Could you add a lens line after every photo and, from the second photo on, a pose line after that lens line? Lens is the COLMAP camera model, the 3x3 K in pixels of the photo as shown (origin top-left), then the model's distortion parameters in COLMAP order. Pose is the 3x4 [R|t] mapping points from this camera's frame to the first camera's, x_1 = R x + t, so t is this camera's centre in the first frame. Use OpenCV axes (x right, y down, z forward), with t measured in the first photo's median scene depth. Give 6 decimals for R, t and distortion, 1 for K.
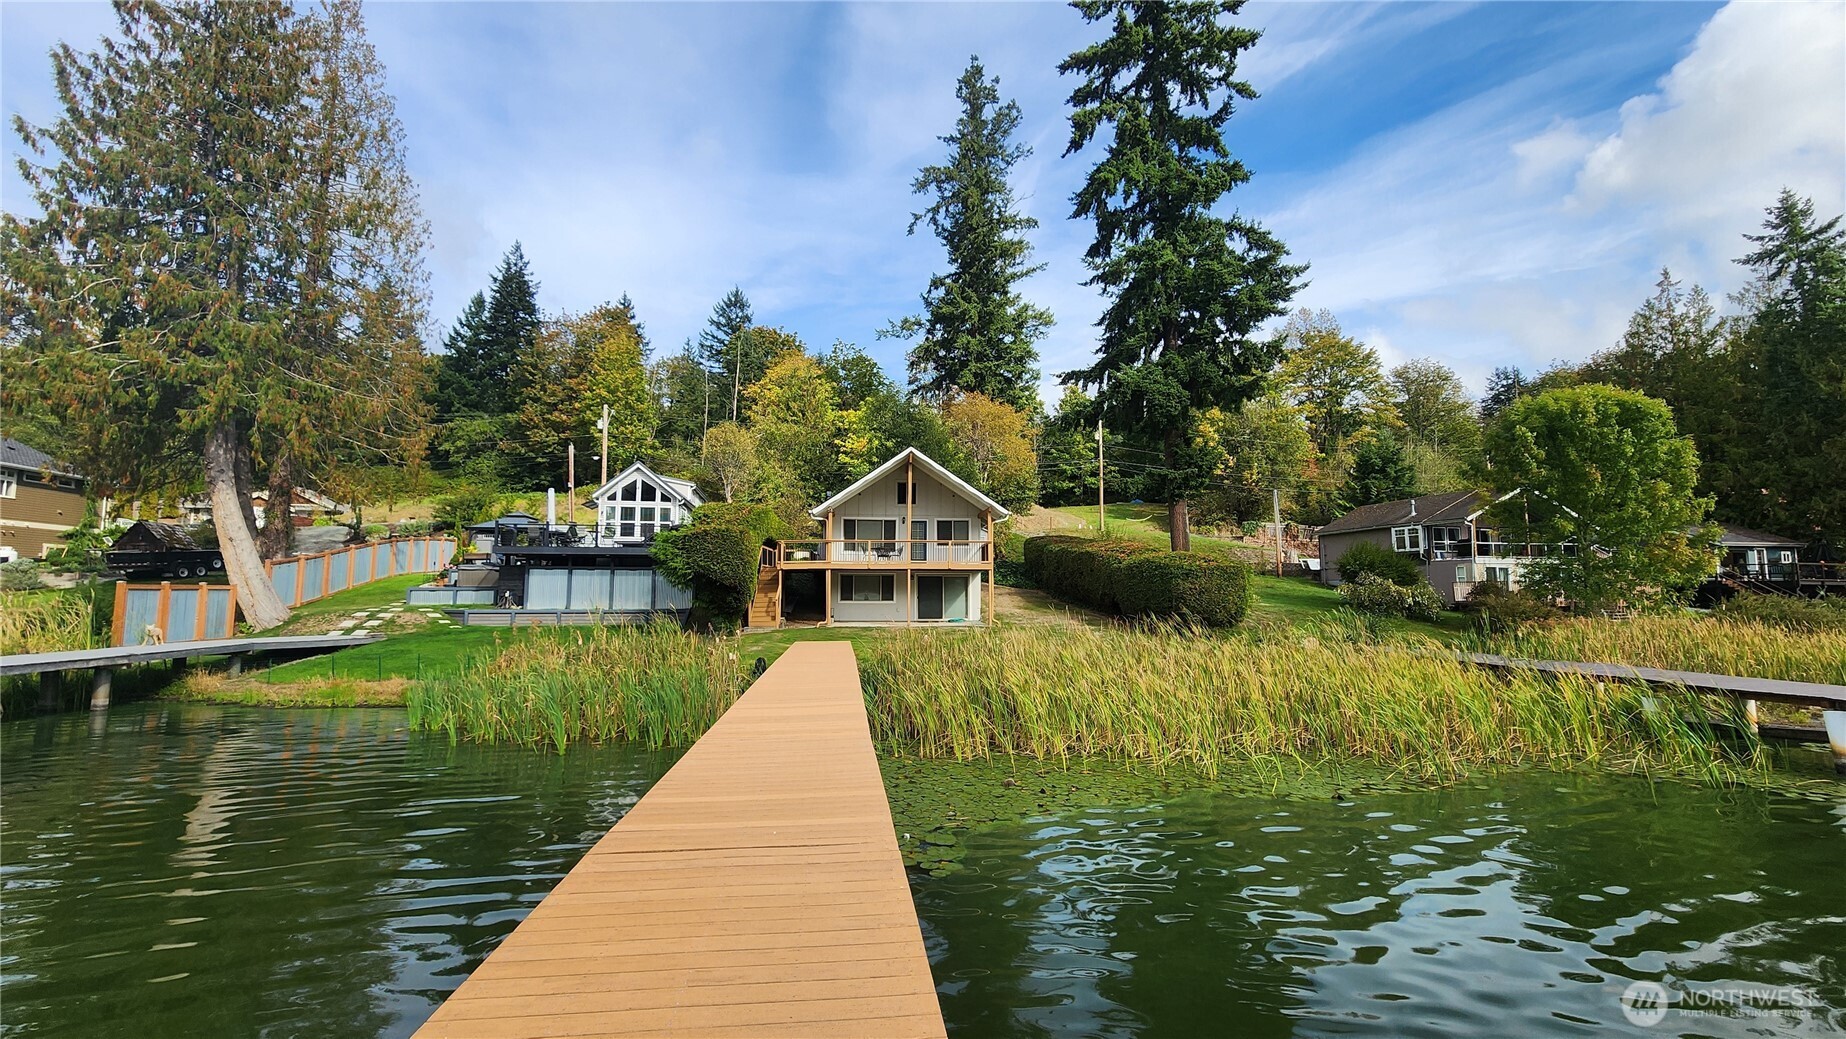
lens RADIAL K [[757.0, 0, 926.2], [0, 757.0, 523.7], [0, 0, 1]] dist [-0.000810, -0.000107]
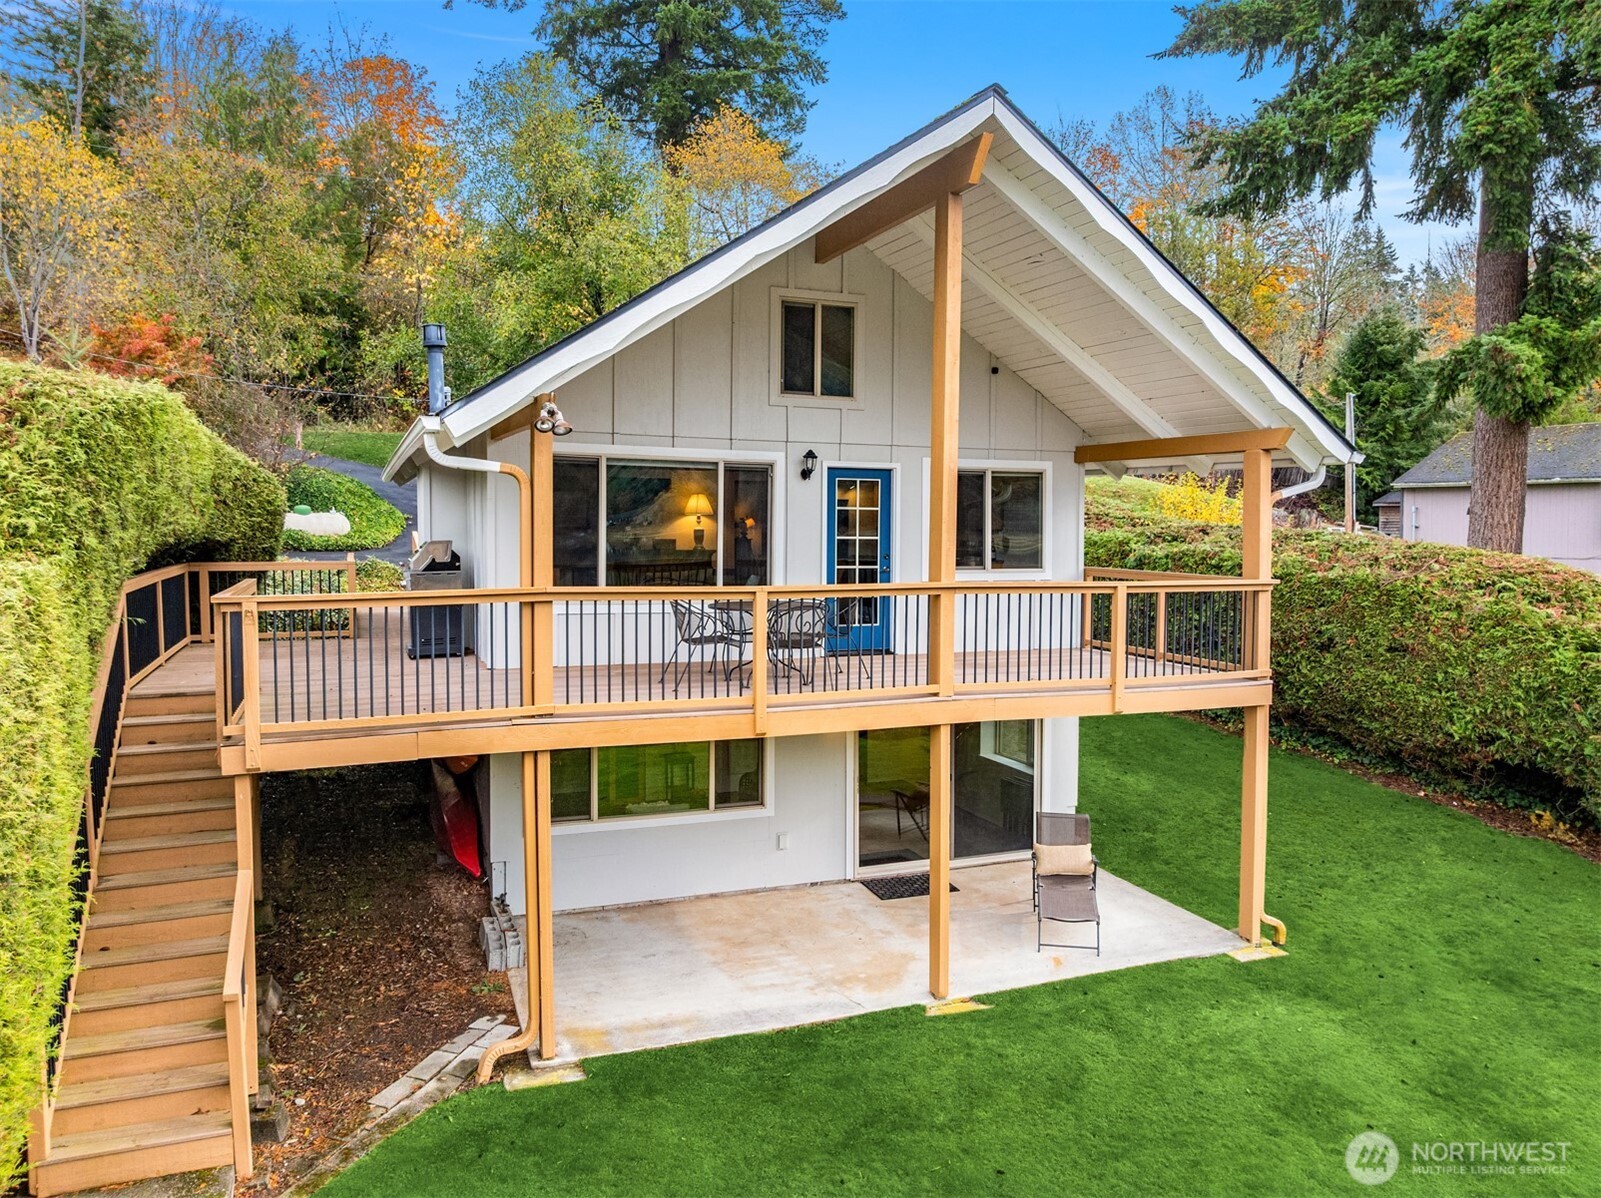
lens RADIAL K [[1143.9, 0, 812.0], [0, 1143.9, 568.3], [0, 0, 1]] dist [-0.036499, 0.006151]
pose [[0.952843, -0.001649, 0.303460, -0.131340], [-0.036822, 0.991968, 0.121010, -0.015703], [-0.301222, -0.126478, 0.945129, 0.654068]]
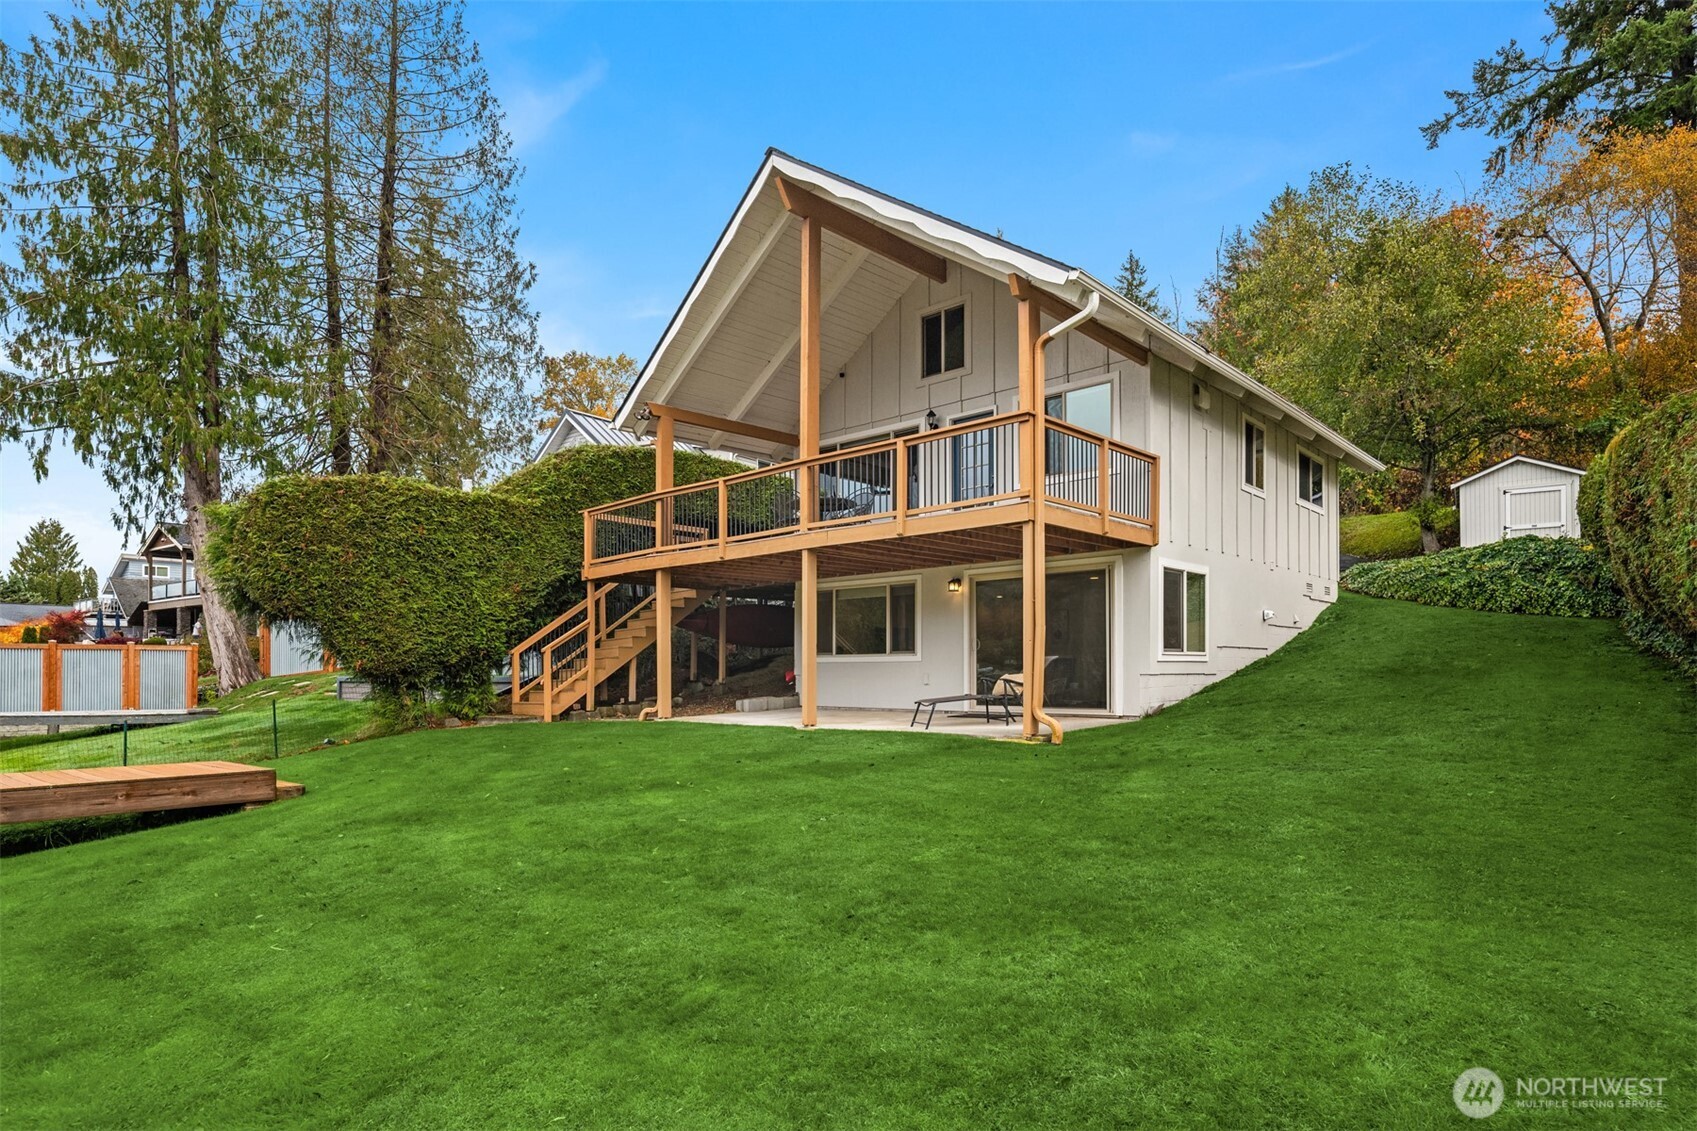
lens RADIAL K [[933.5, 0, 870.2], [0, 933.5, 664.1], [0, 0, 1]] dist [-0.000971, -0.000853]
pose [[0.695741, -0.008436, -0.718243, 0.249642], [0.068198, 0.996190, 0.054361, 0.077962], [0.715048, -0.086804, 0.693665, 0.666284]]
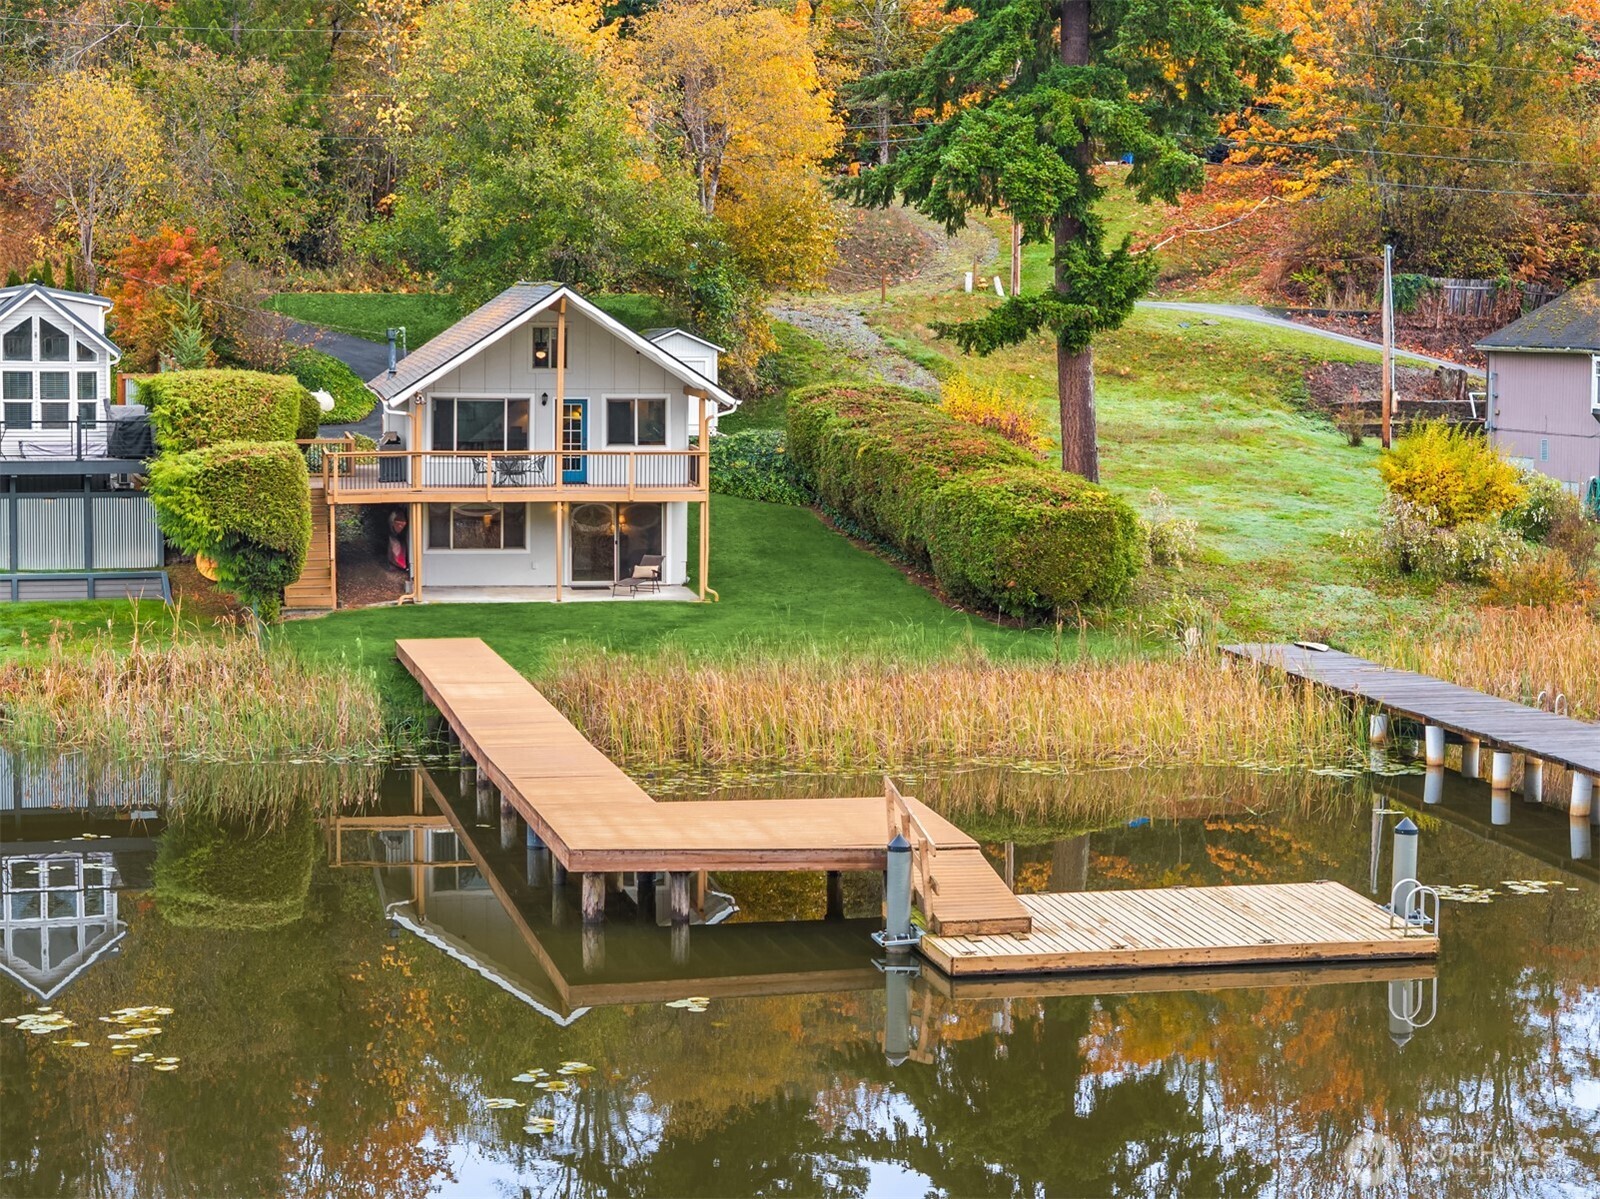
lens RADIAL K [[3331.7, 0, 800.0], [0, 3331.7, 599.5], [0, 0, 1]] dist [-0.267022, 0.202969]
pose [[0.995721, 0.001282, 0.092404, -0.064262], [-0.017964, 0.983515, 0.179933, -0.283491], [-0.090650, -0.180823, 0.979329, -1.293380]]
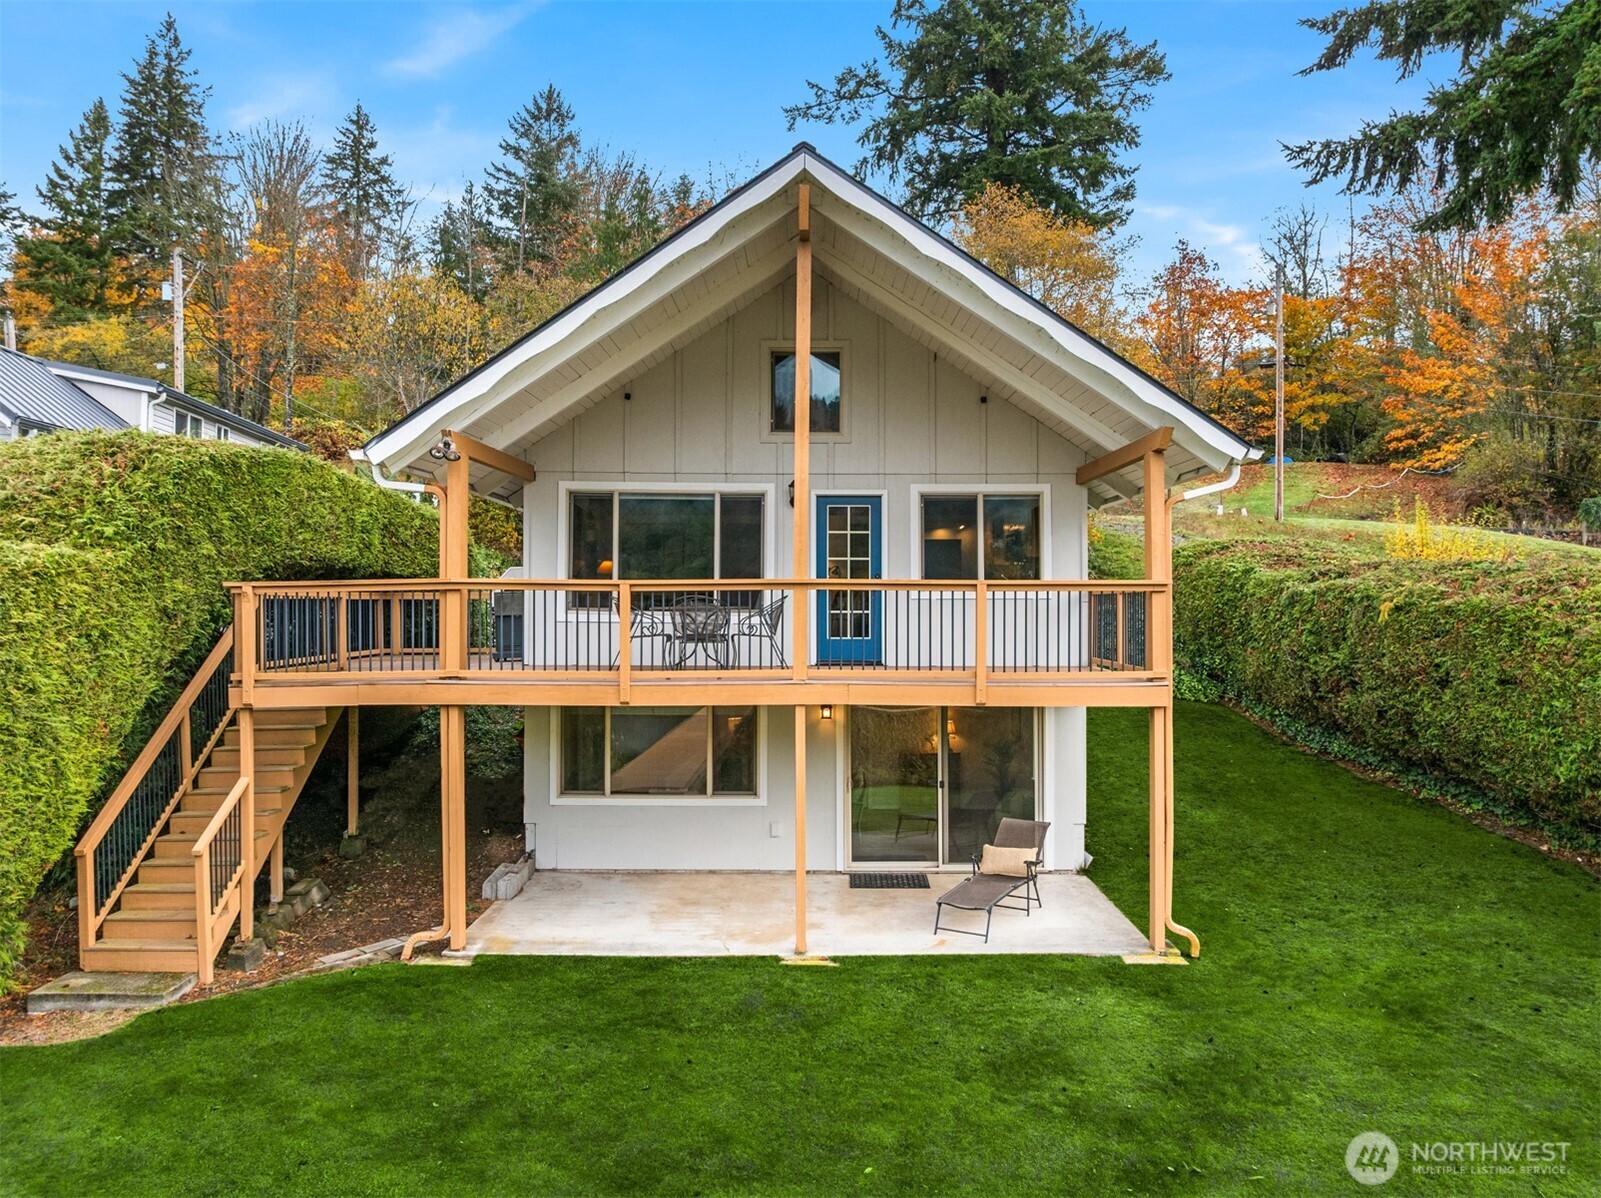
lens RADIAL K [[1146.7, 0, 808.9], [0, 1146.7, 598.8], [0, 0, 1]] dist [-0.035179, 0.001468]
pose [[0.997288, 0.002416, -0.073558, 0.005330], [0.003368, 0.996916, 0.078405, 0.000259], [0.073520, -0.078440, 0.994204, 0.594252]]
